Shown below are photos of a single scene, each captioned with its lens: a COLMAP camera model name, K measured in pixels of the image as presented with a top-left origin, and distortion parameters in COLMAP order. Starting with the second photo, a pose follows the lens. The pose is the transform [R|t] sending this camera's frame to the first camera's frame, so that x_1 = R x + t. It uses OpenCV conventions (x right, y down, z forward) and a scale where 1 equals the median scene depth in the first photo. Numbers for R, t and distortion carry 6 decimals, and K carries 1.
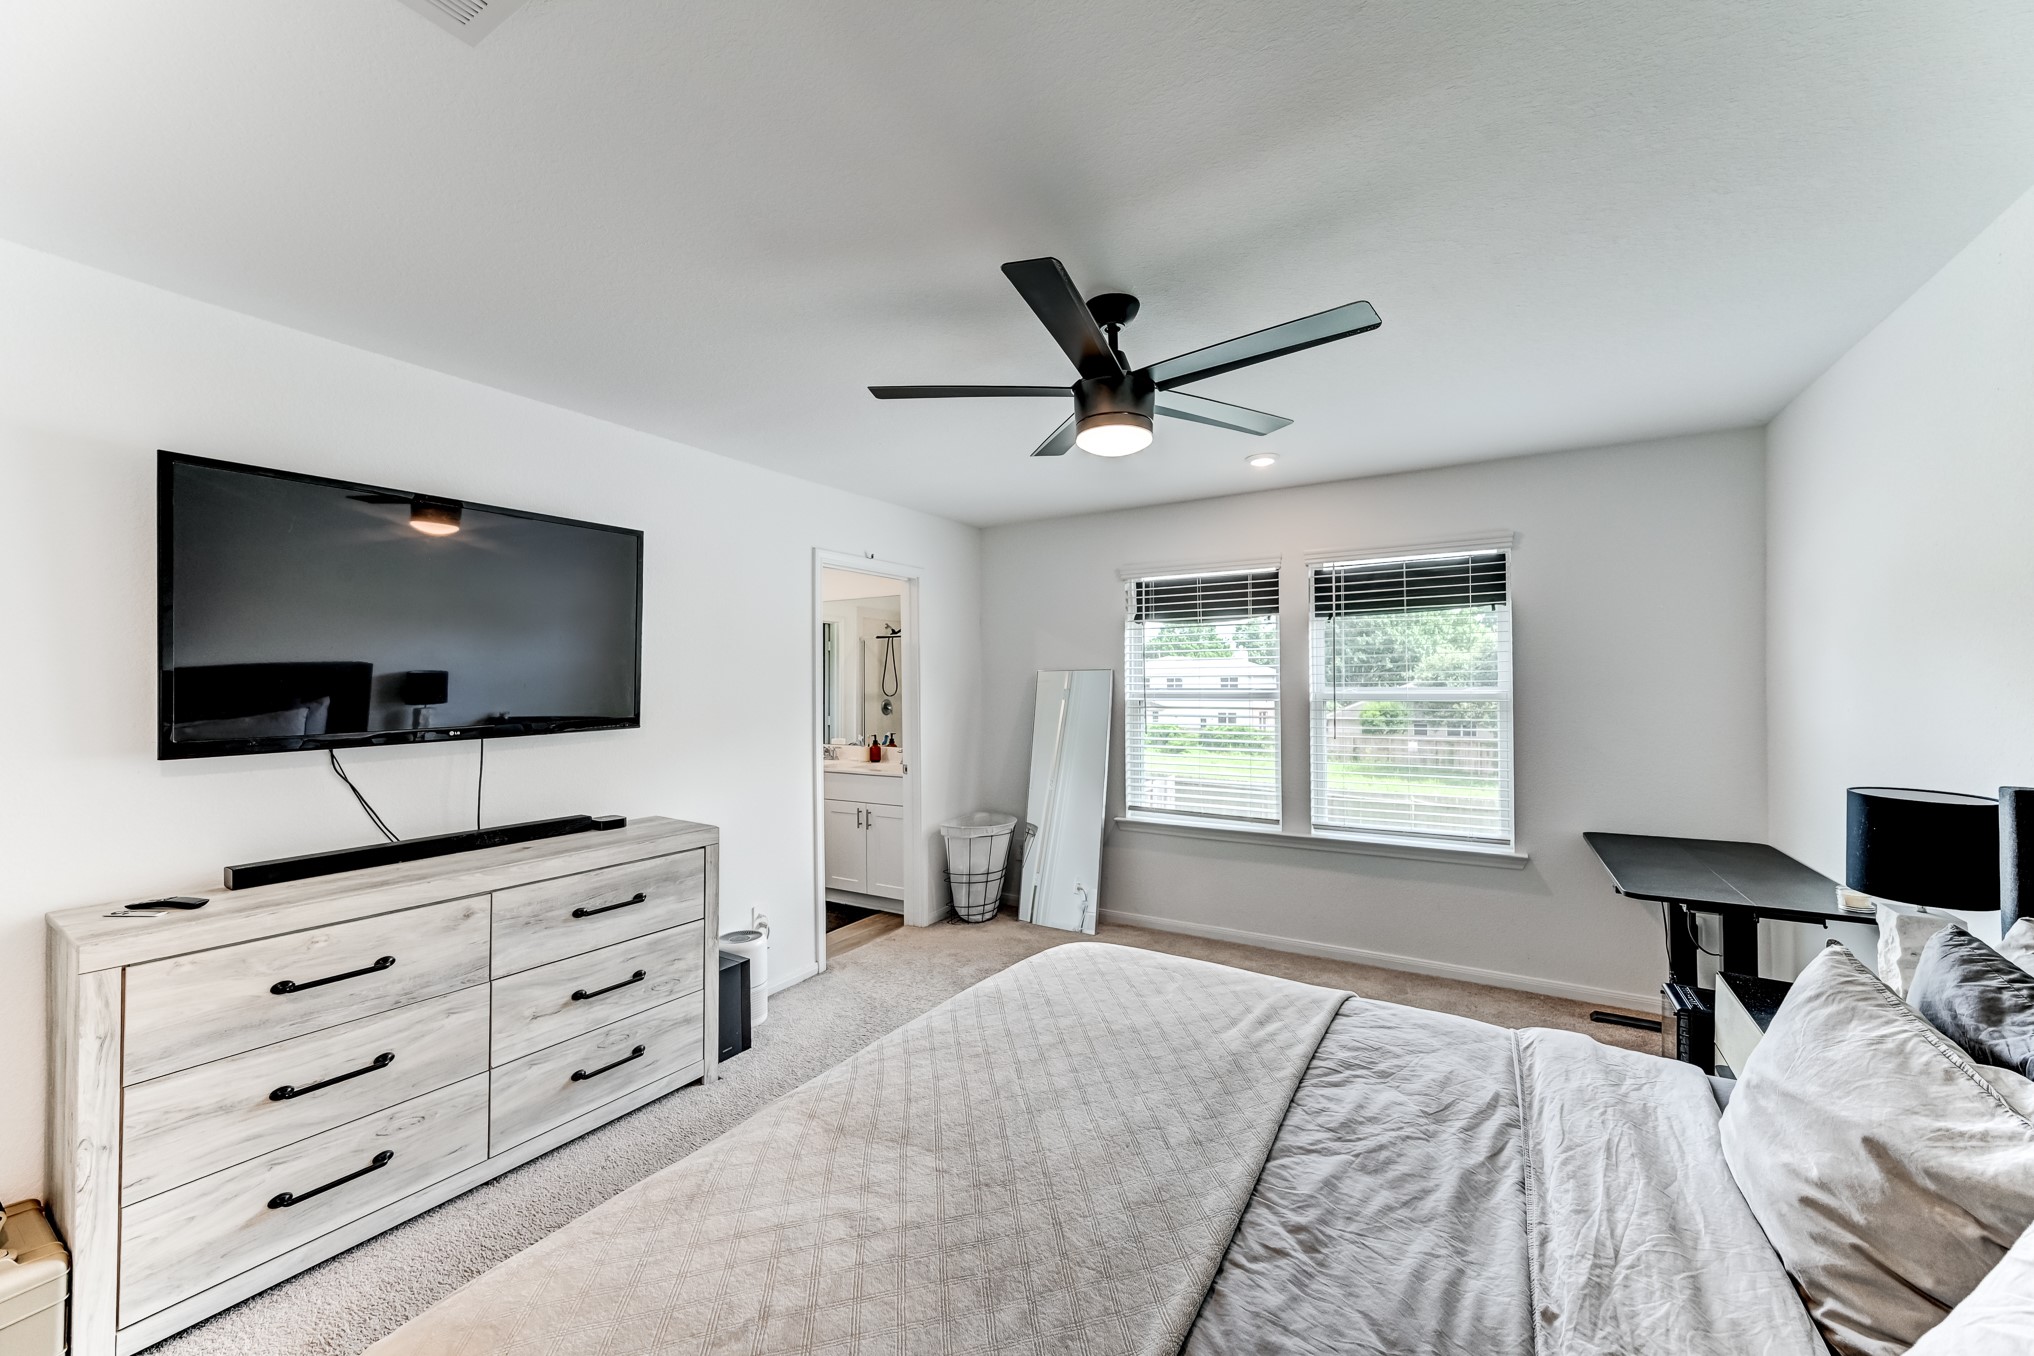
lens RADIAL K [[786.3, 0, 1017.0], [0, 786.3, 678.0], [0, 0, 1]] dist [0.003013, 0.000734]
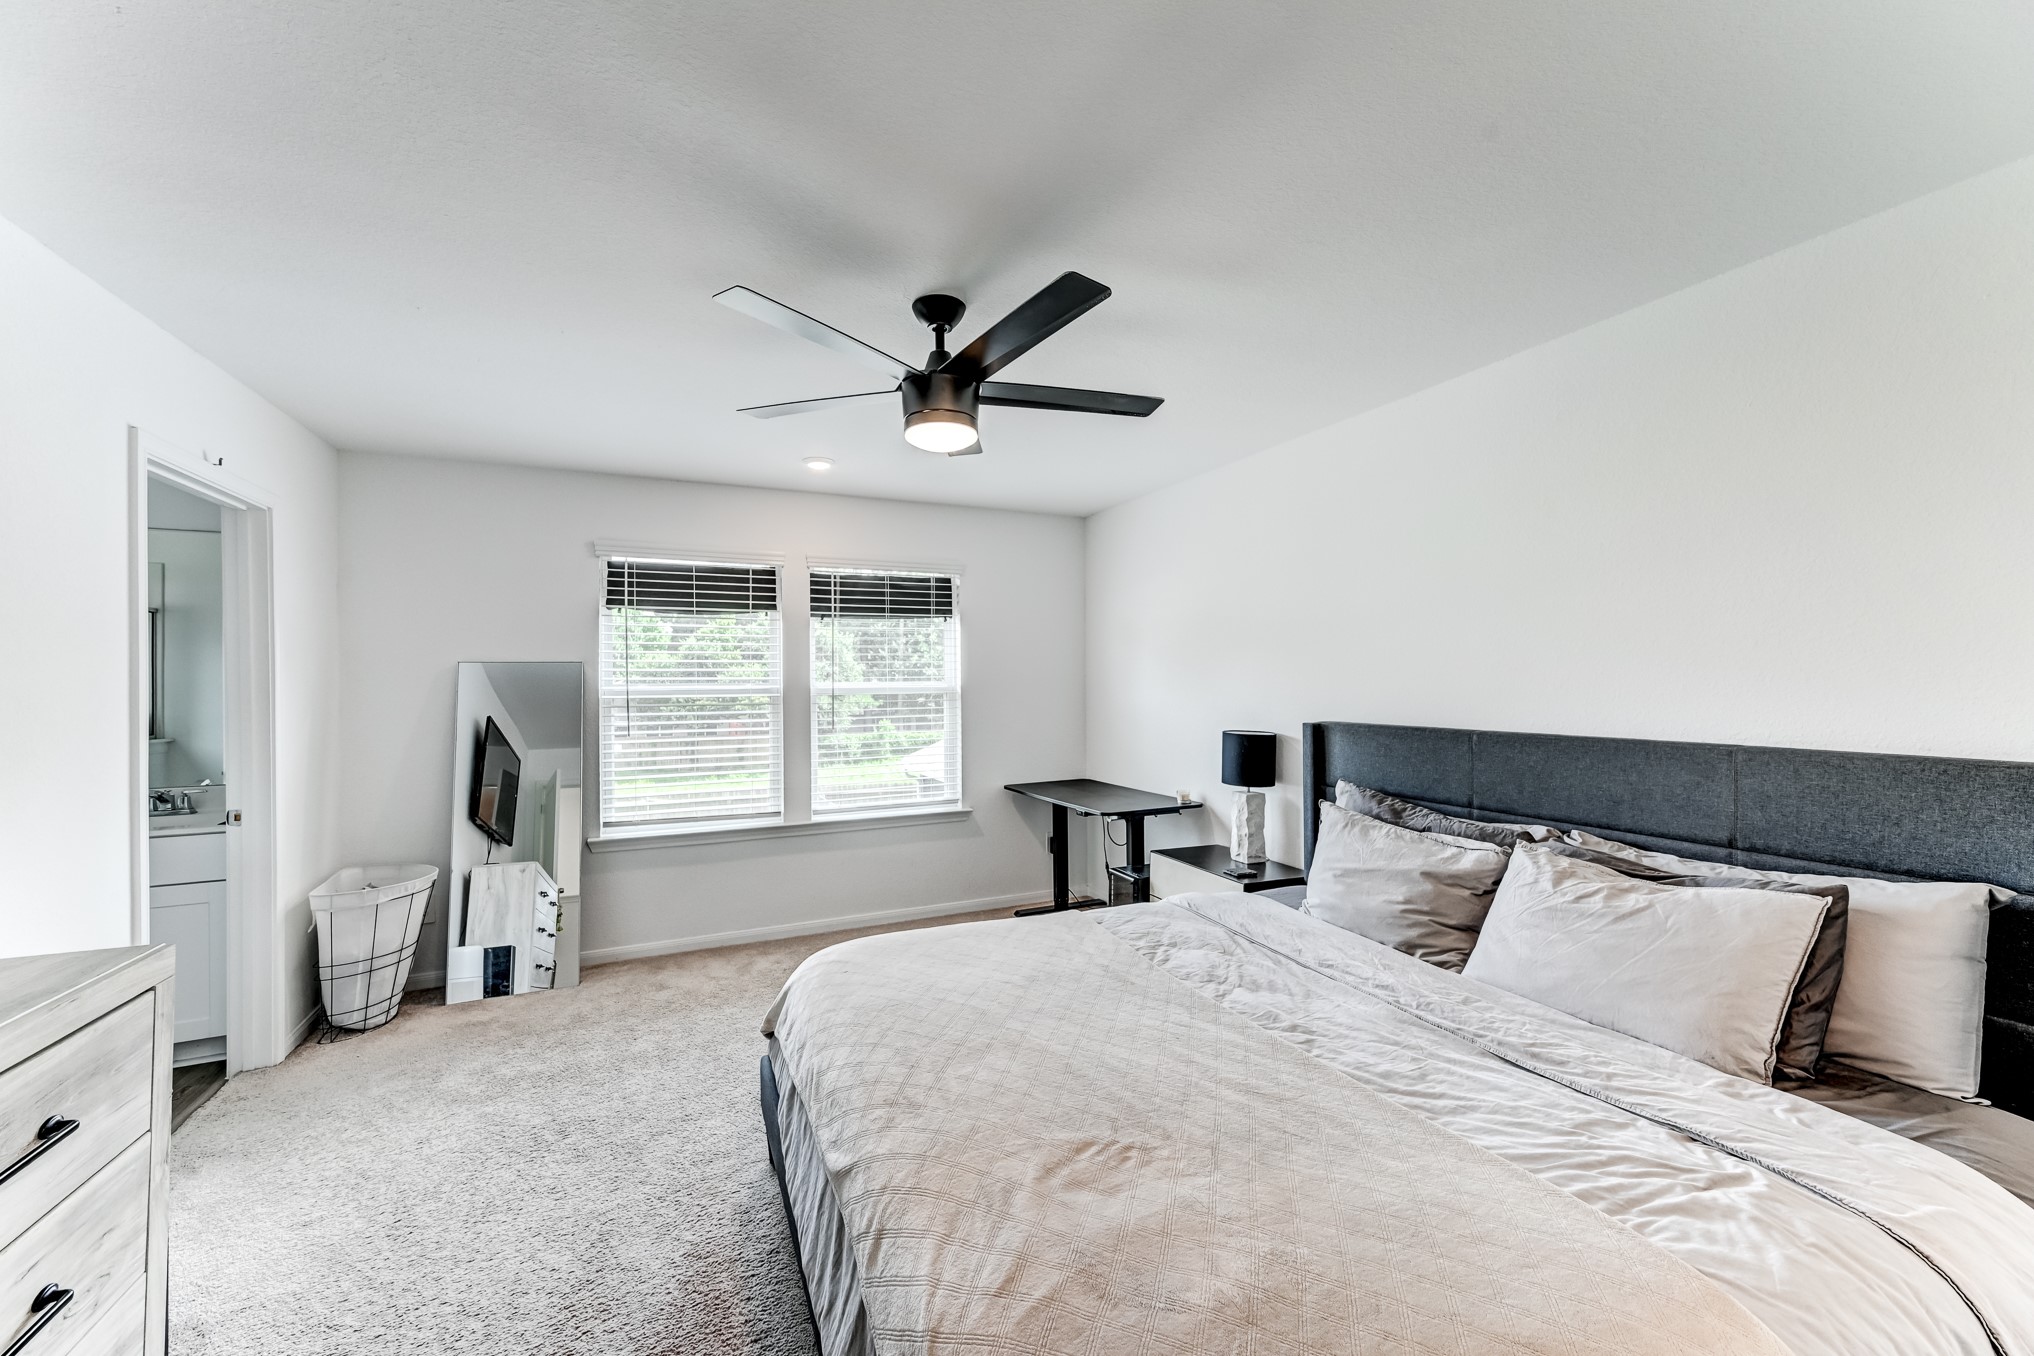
lens RADIAL K [[783.9, 0, 1013.7], [0, 783.9, 677.5], [0, 0, 1]] dist [0.007257, 0.000441]
pose [[0.564783, 0.006148, 0.825216, -0.348779], [-0.000545, 0.999975, -0.007077, 0.012591], [-0.825239, 0.003547, 0.564773, 0.174311]]
